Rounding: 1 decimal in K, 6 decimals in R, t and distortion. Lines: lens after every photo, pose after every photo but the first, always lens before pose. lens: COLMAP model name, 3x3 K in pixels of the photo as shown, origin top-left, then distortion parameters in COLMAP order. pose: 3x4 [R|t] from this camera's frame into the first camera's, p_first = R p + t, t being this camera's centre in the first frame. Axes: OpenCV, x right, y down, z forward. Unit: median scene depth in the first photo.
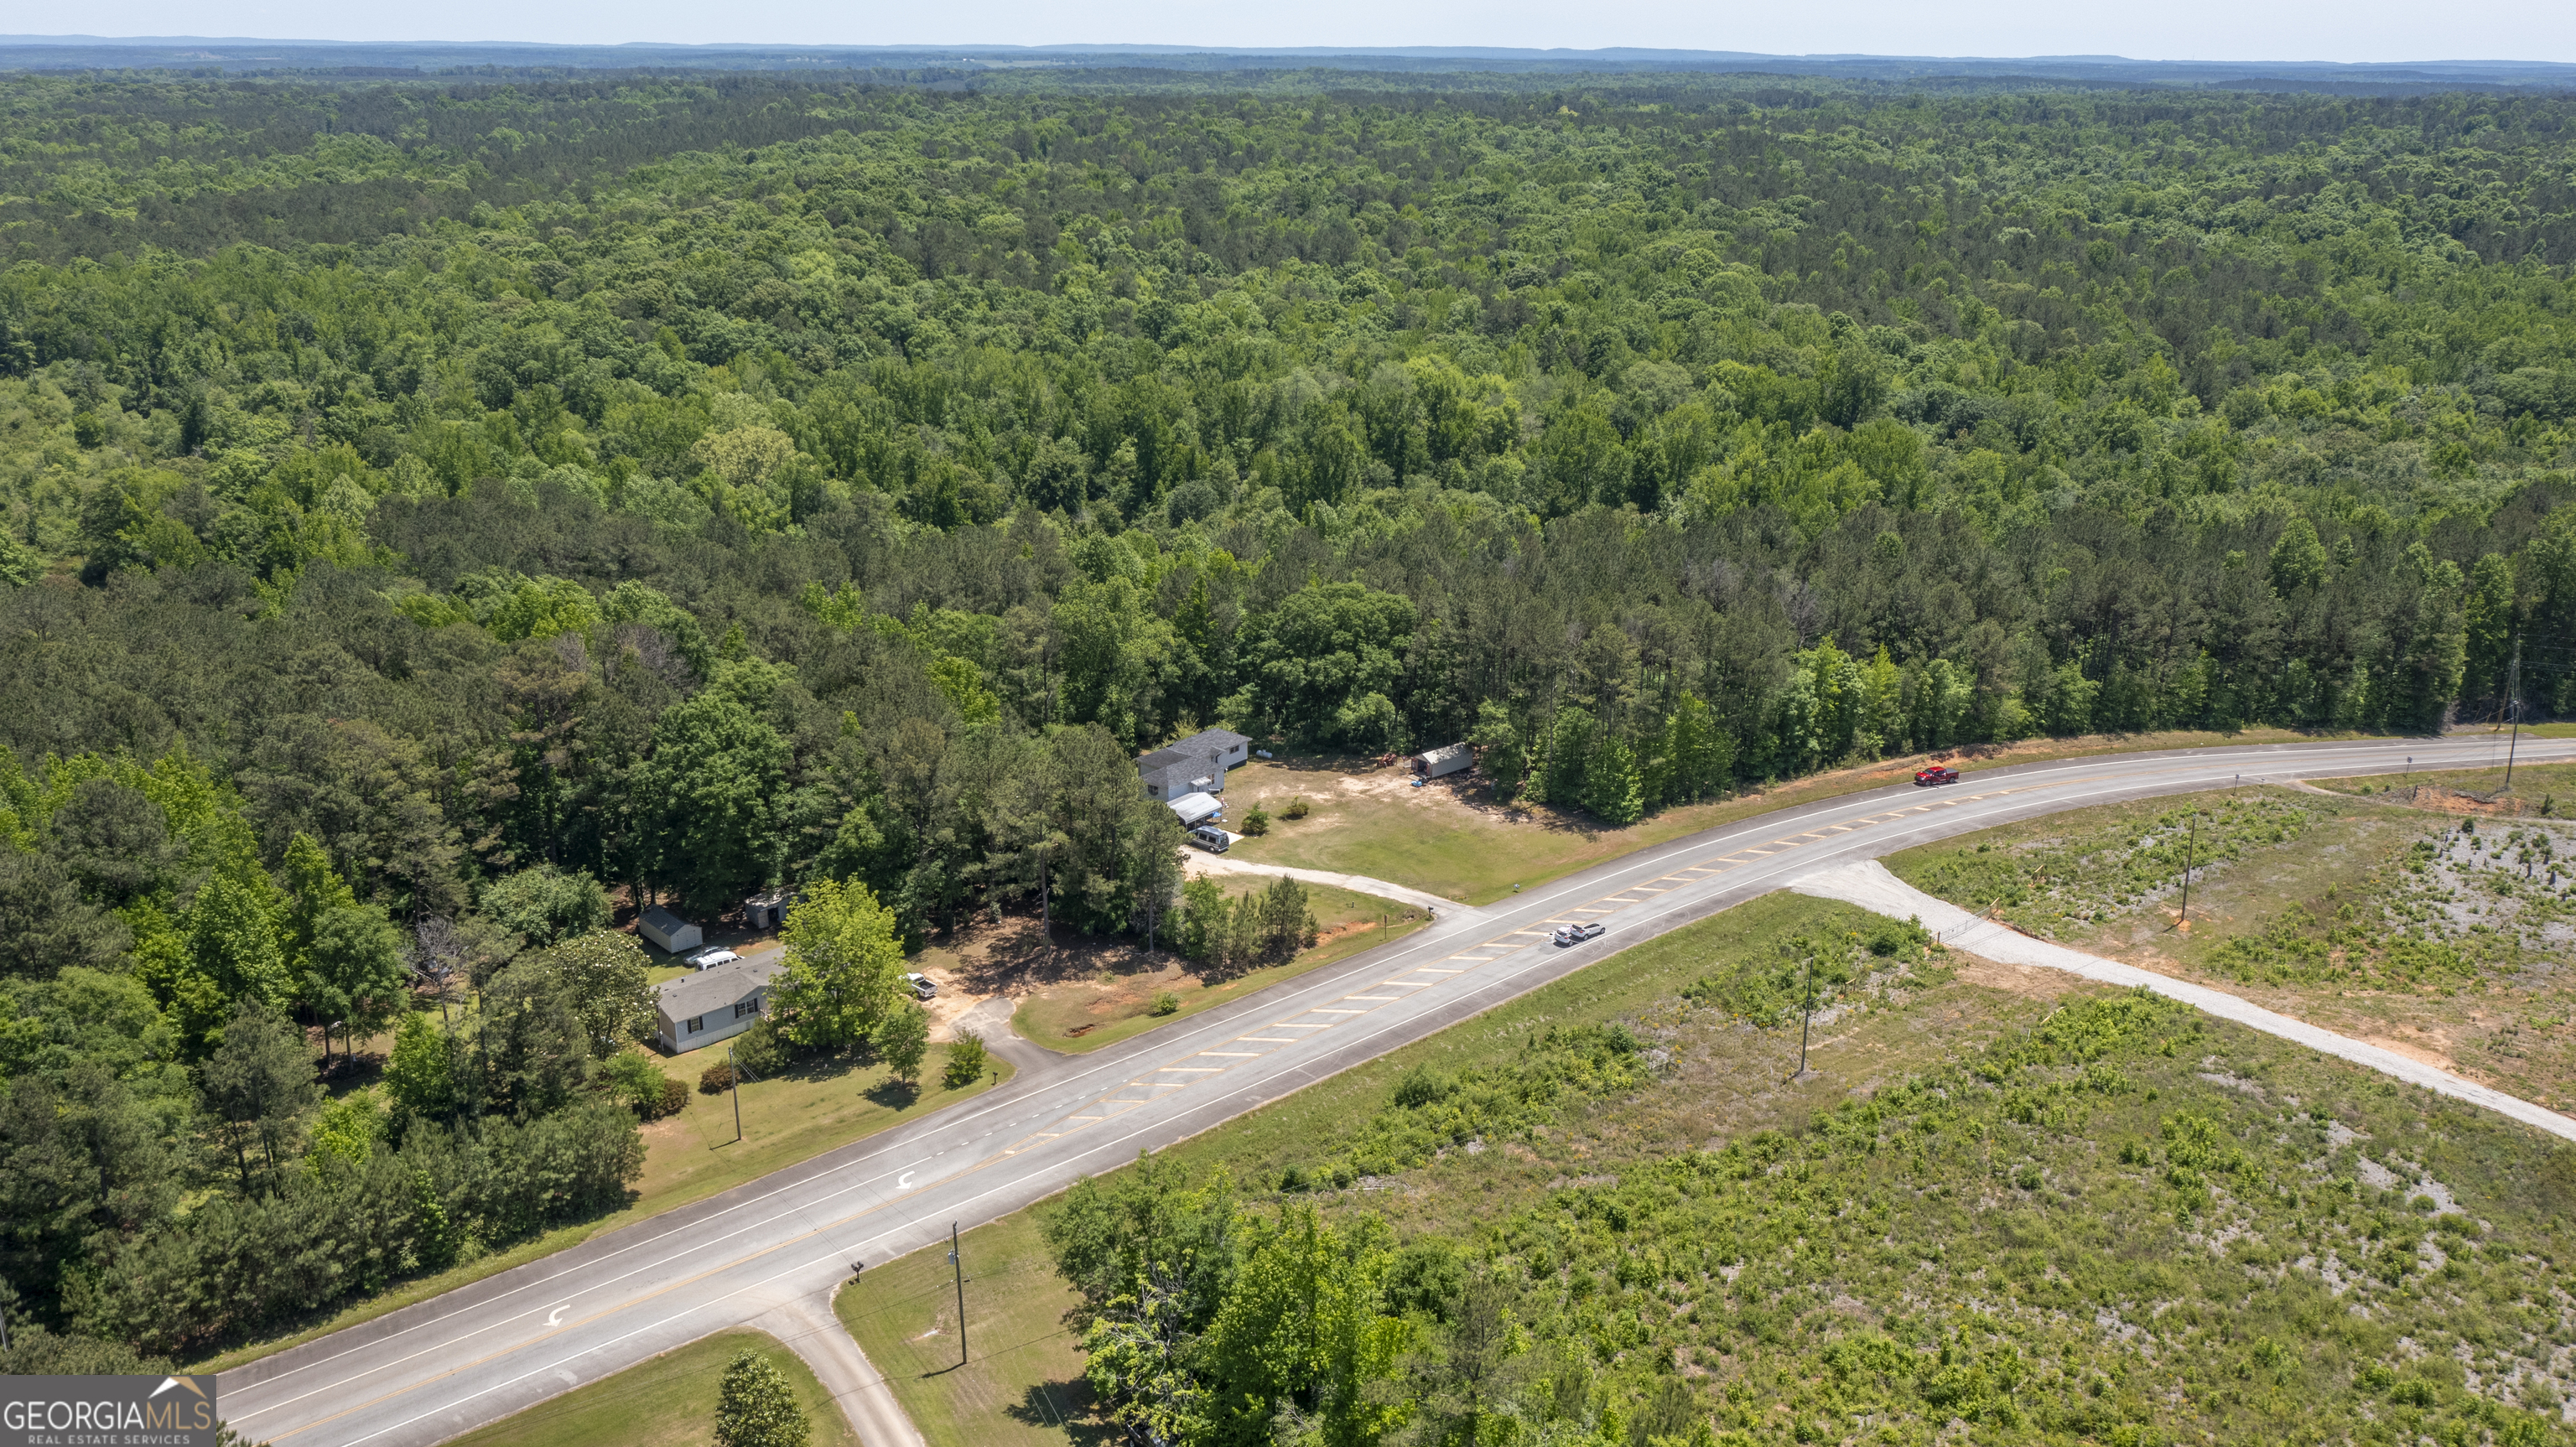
lens RADIAL K [[2041.3, 0, 1294.0], [0, 2041.3, 727.5], [0, 0, 1]] dist [-0.009956, 0.012423]
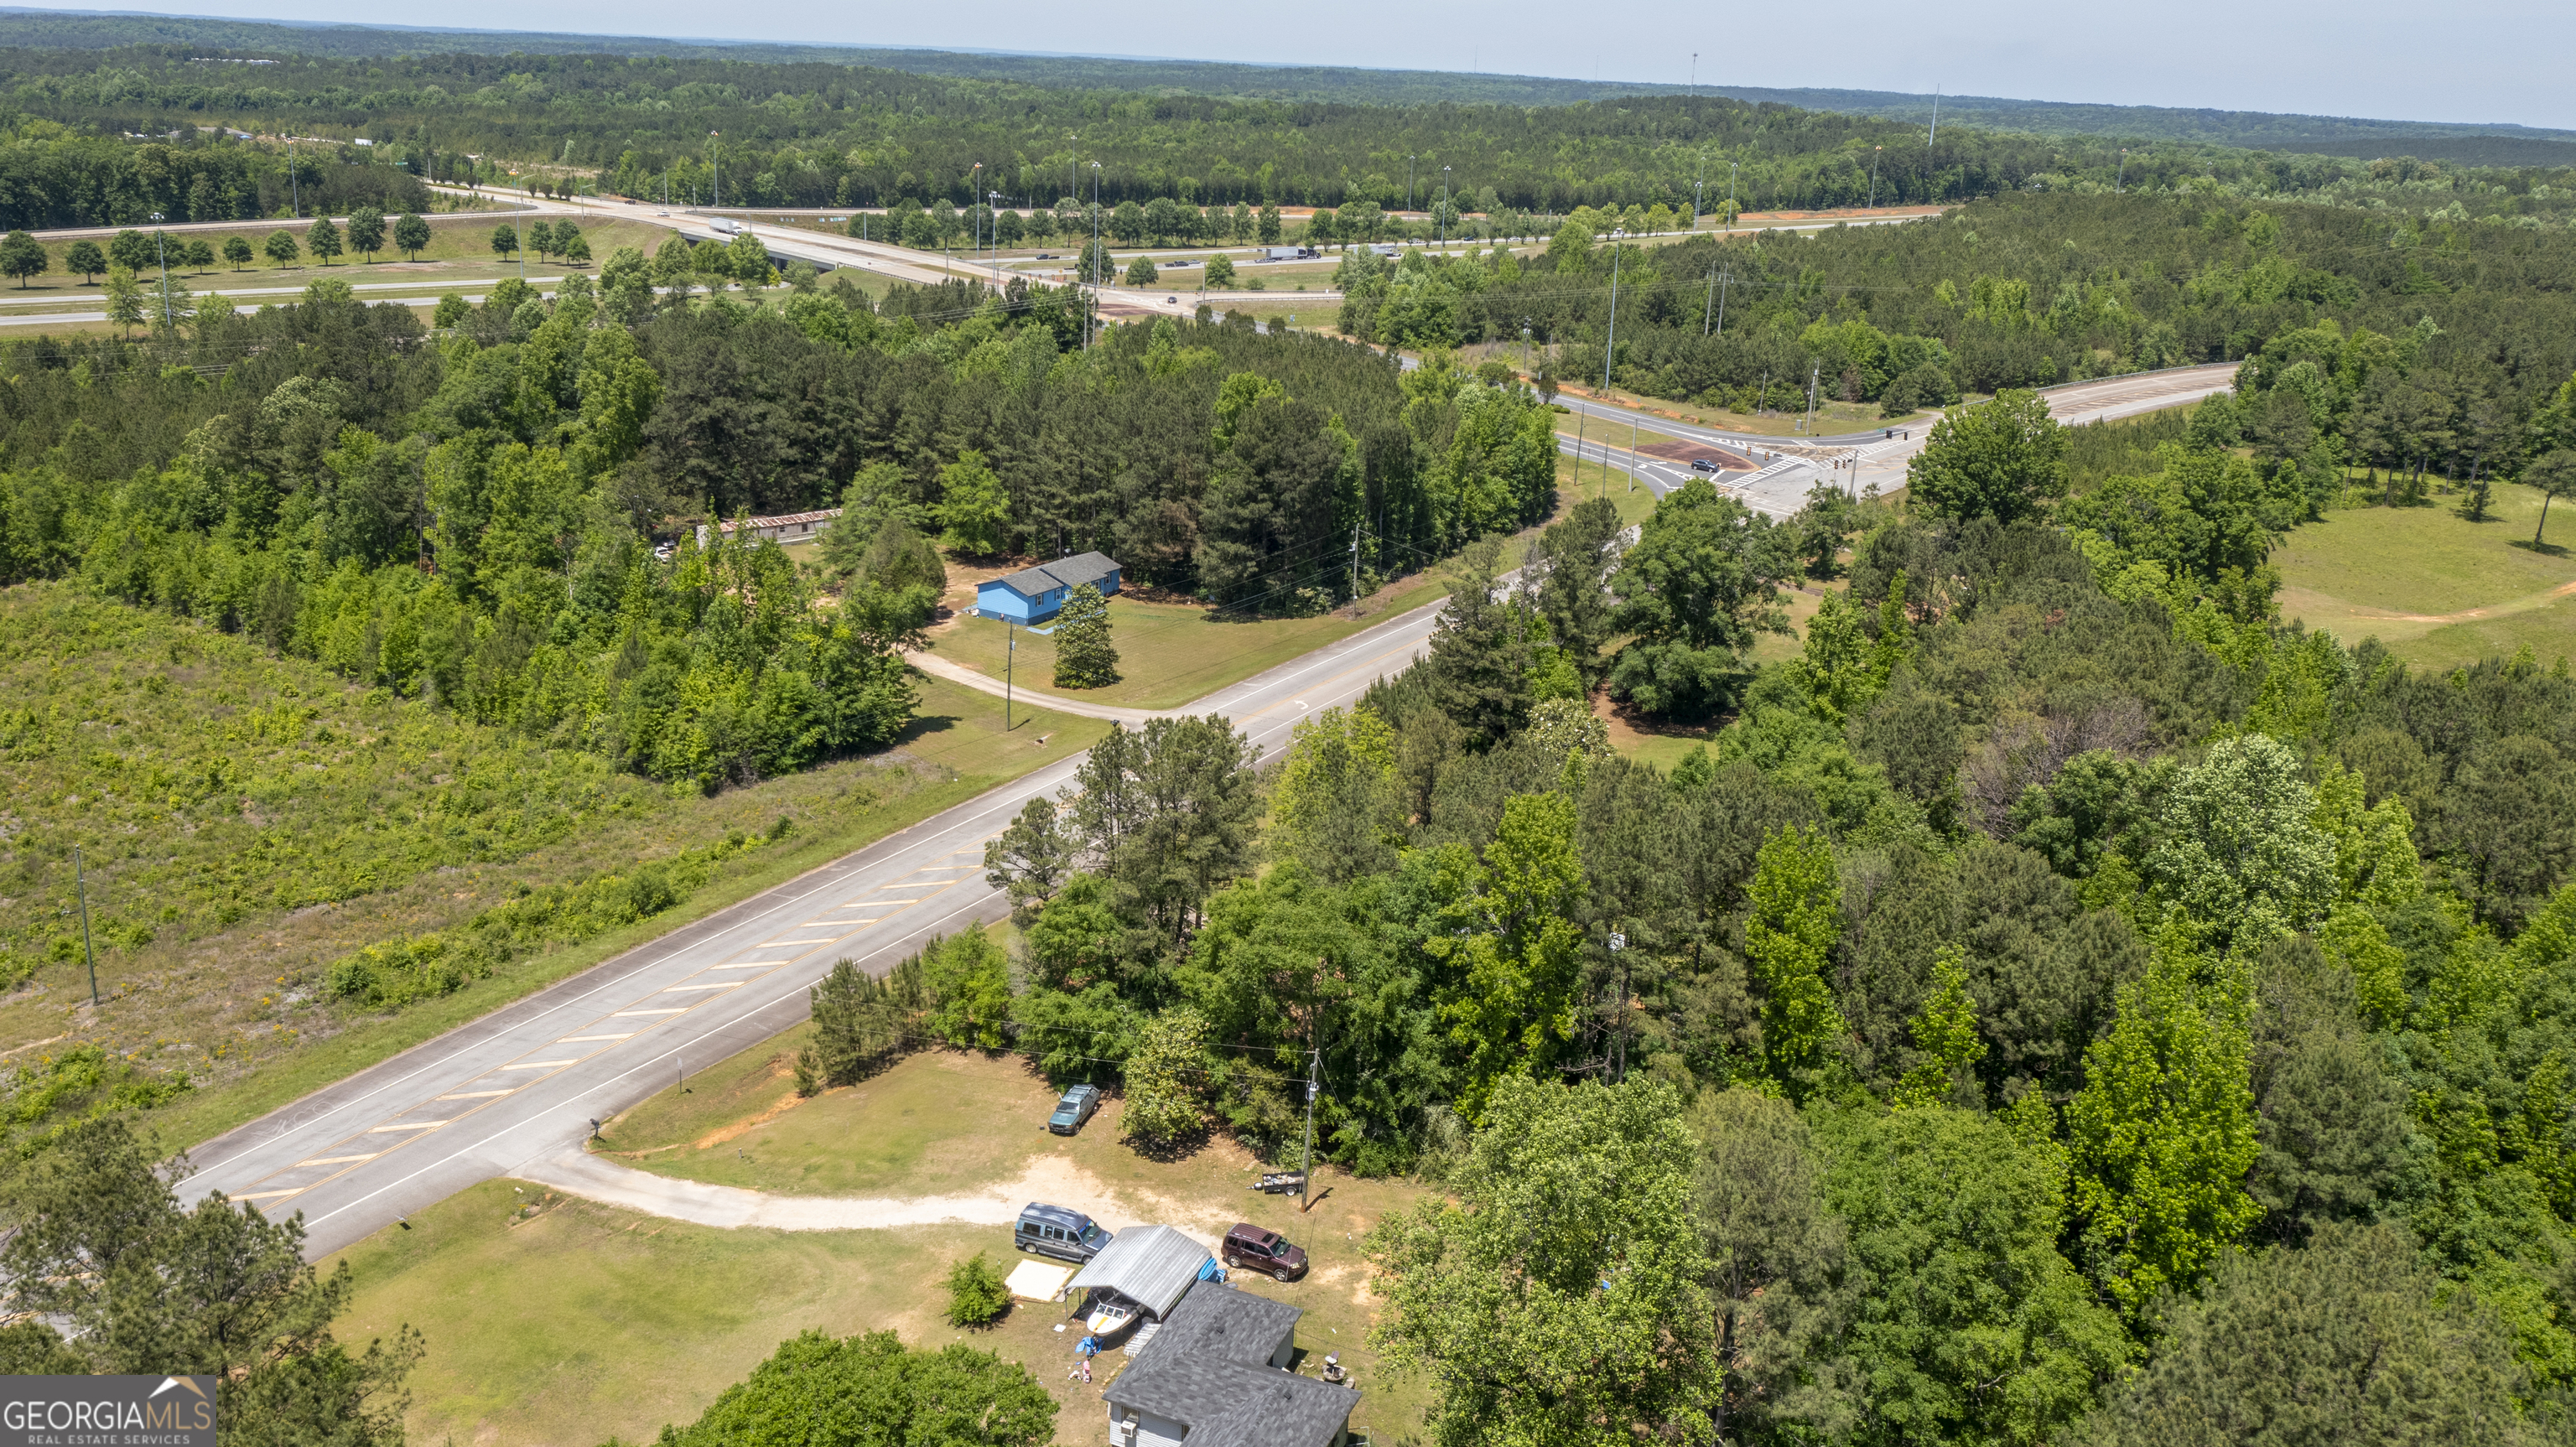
lens RADIAL K [[2041.3, 0, 1294.0], [0, 2041.3, 727.5], [0, 0, 1]] dist [-0.009956, 0.012423]
pose [[-0.951254, 0.043583, -0.305314, 0.043813], [-0.148046, 0.803919, 0.576018, -0.304331], [0.270552, 0.593140, -0.758279, 1.230385]]
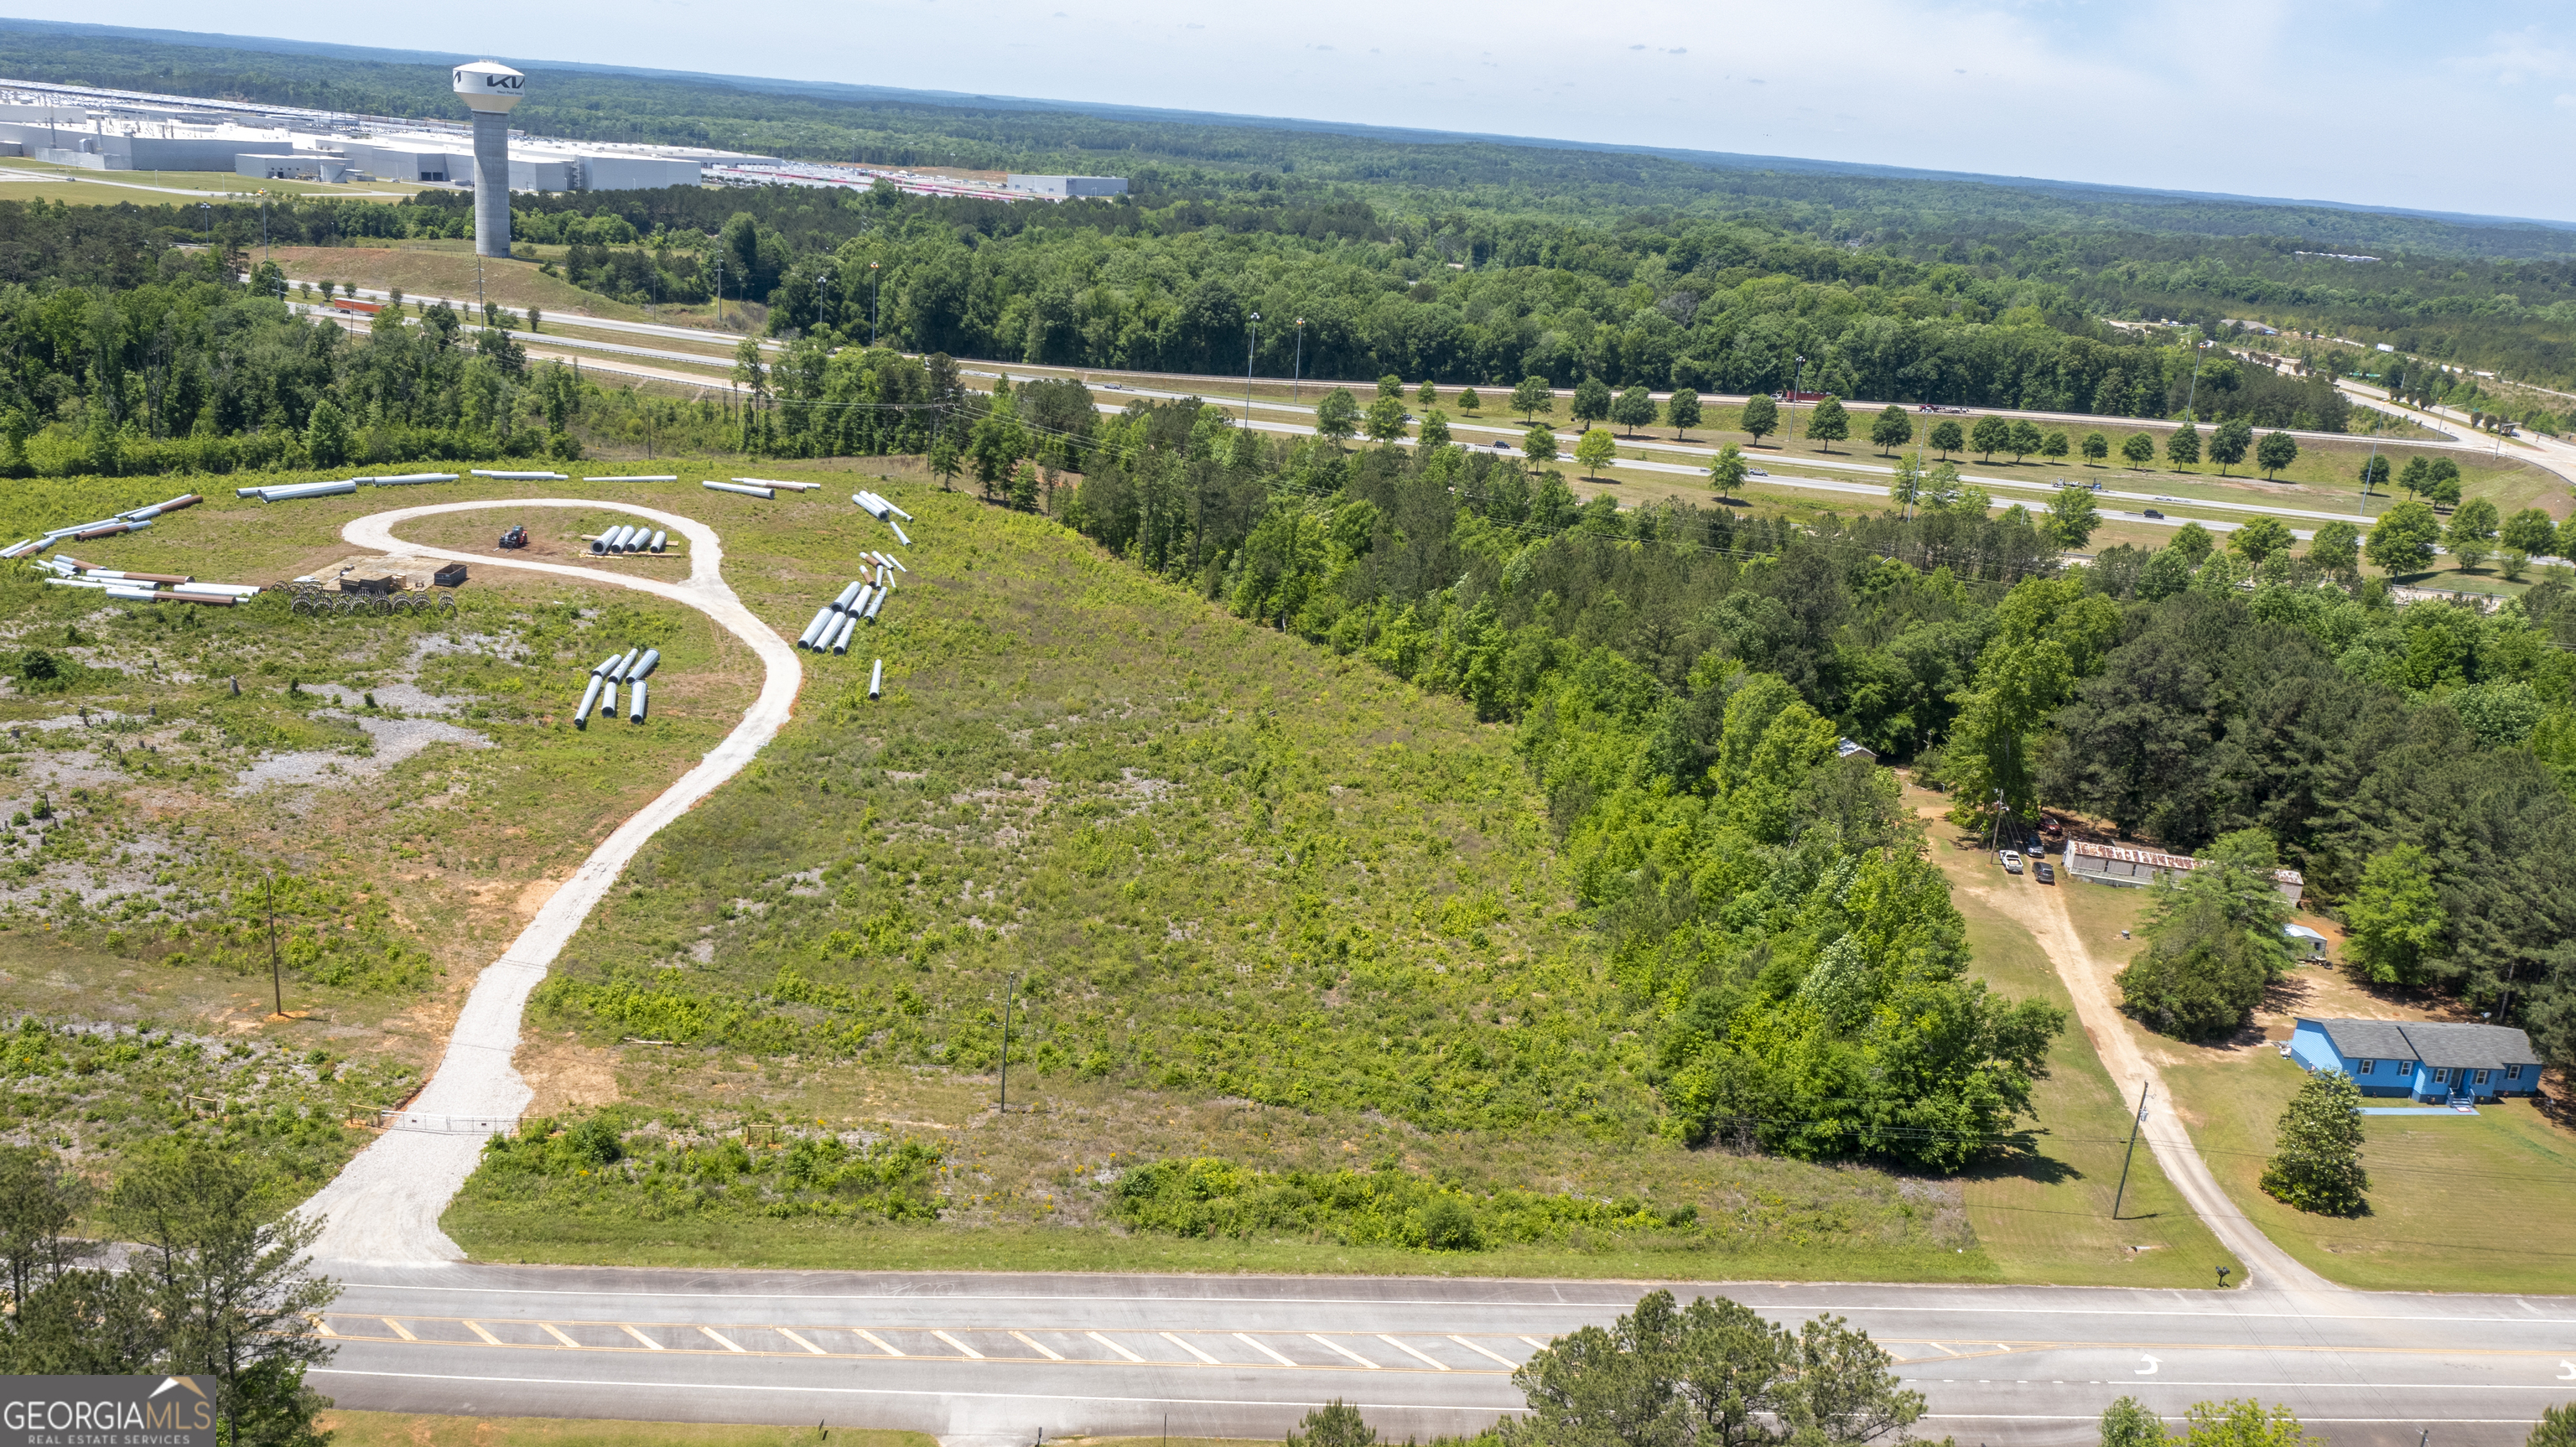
lens RADIAL K [[2041.3, 0, 1294.0], [0, 2041.3, 727.5], [0, 0, 1]] dist [-0.009956, 0.012423]
pose [[-0.793096, -0.241851, 0.559023, -0.206101], [0.111402, 0.844713, 0.523497, -0.292065], [-0.598822, 0.477460, -0.642996, 1.056956]]
